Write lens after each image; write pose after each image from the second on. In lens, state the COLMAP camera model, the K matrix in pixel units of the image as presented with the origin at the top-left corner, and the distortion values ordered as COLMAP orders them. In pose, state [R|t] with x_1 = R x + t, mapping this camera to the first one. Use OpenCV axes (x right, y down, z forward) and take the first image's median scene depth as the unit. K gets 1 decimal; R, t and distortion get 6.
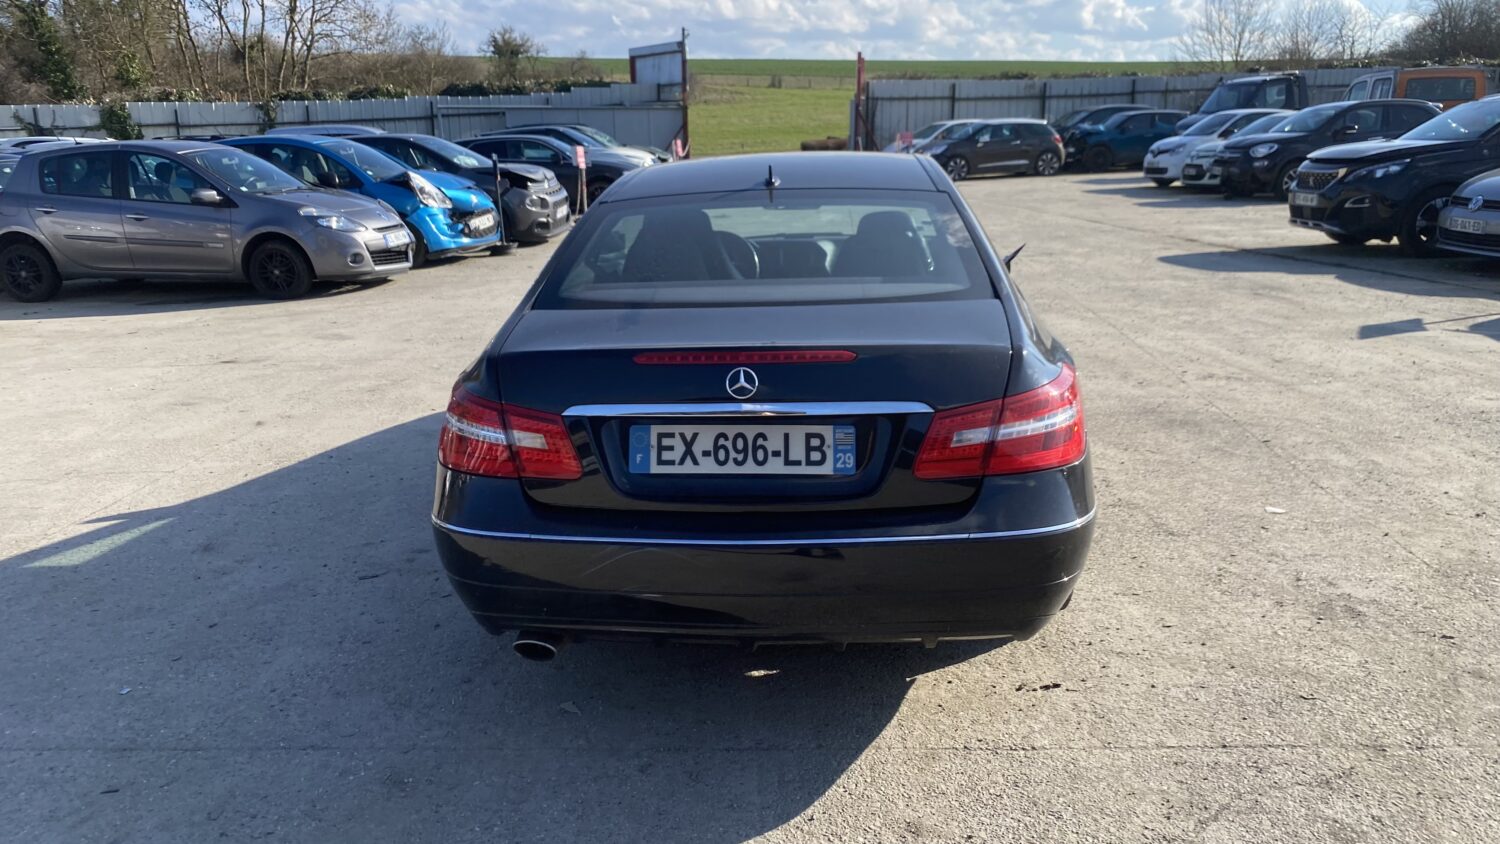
lens RADIAL K [[1161.0, 0, 749.7], [0, 1161.0, 415.2], [0, 0, 1]] dist [0.024808, -0.010675]
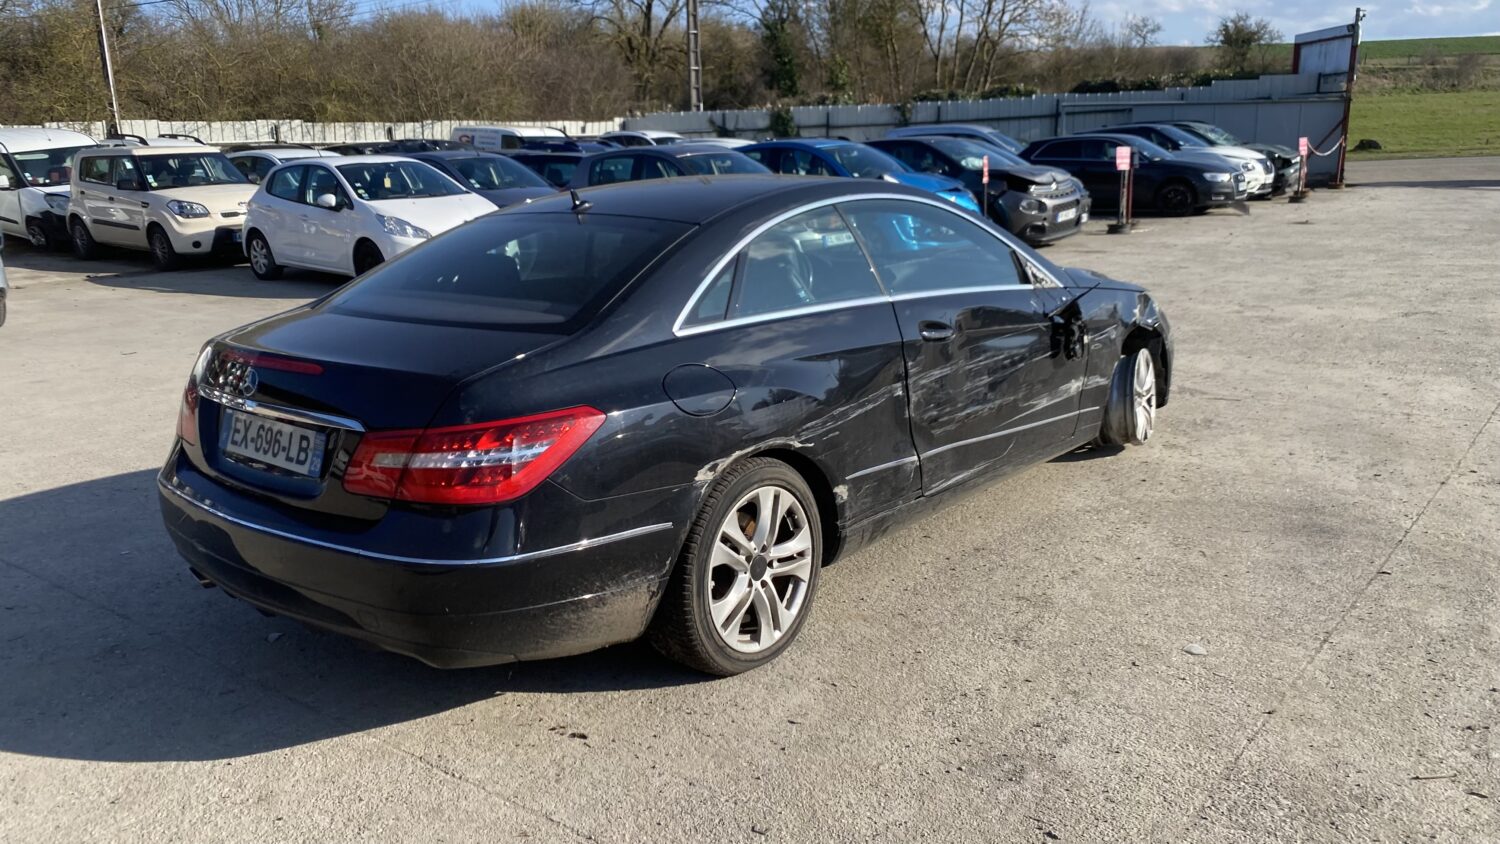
lens RADIAL K [[1161.0, 0, 748.1], [0, 1161.0, 412.5], [0, 0, 1]] dist [0.024808, -0.010675]
pose [[0.828547, 0.130320, -0.544542, 0.097436], [-0.128789, 0.990817, 0.041164, -0.010342], [0.544906, 0.036025, 0.837723, 0.027358]]
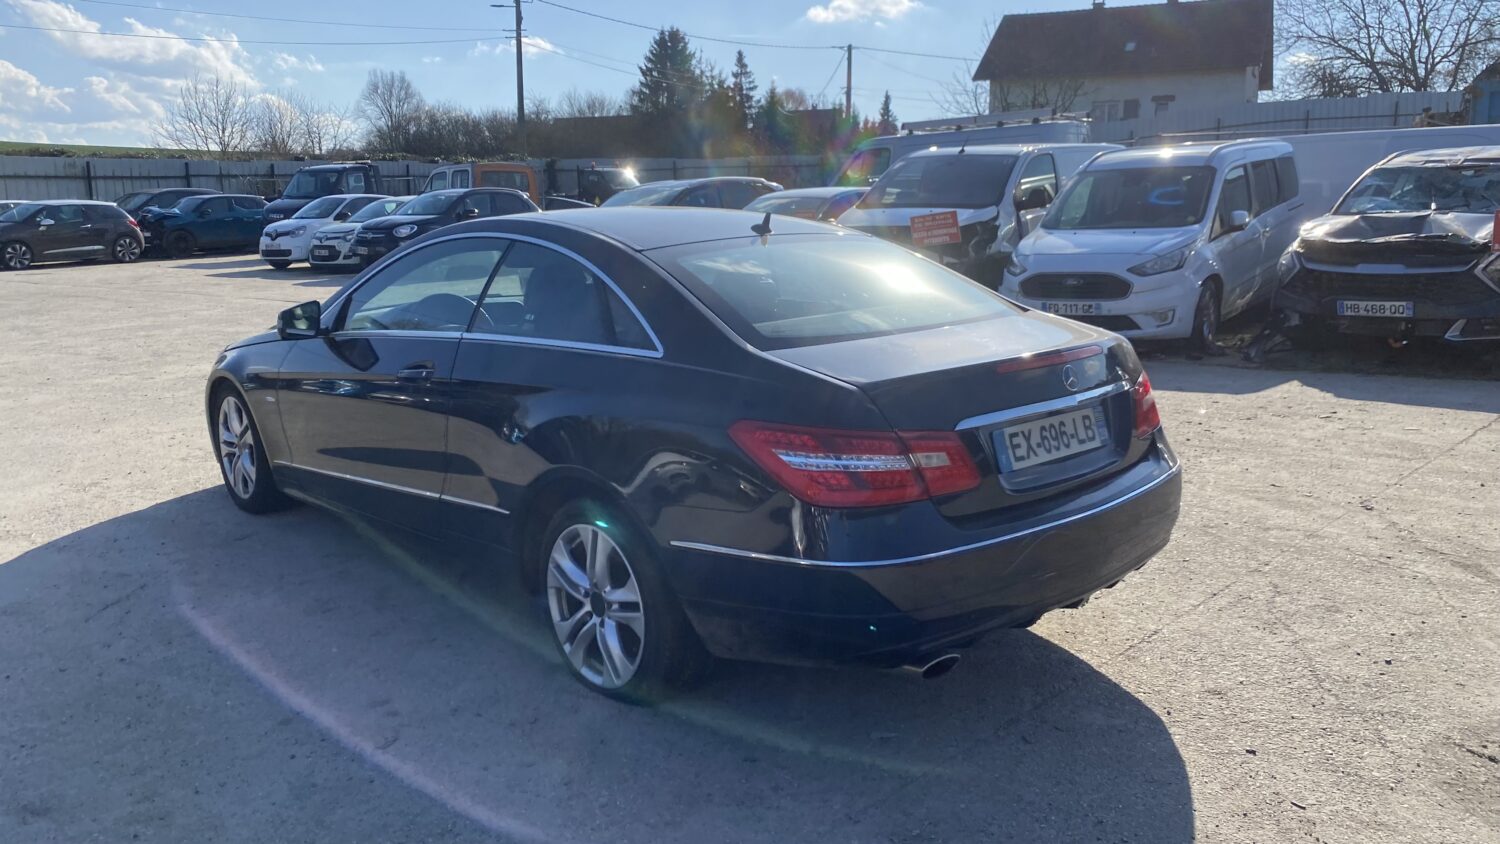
lens RADIAL K [[1161.0, 0, 755.2], [0, 1161.0, 411.9], [0, 0, 1]] dist [0.024808, -0.010675]
pose [[0.658801, -0.122645, 0.742253, -0.103988], [0.179295, 0.983789, 0.003418, -0.005247], [-0.730640, 0.130830, 0.670111, 0.040669]]
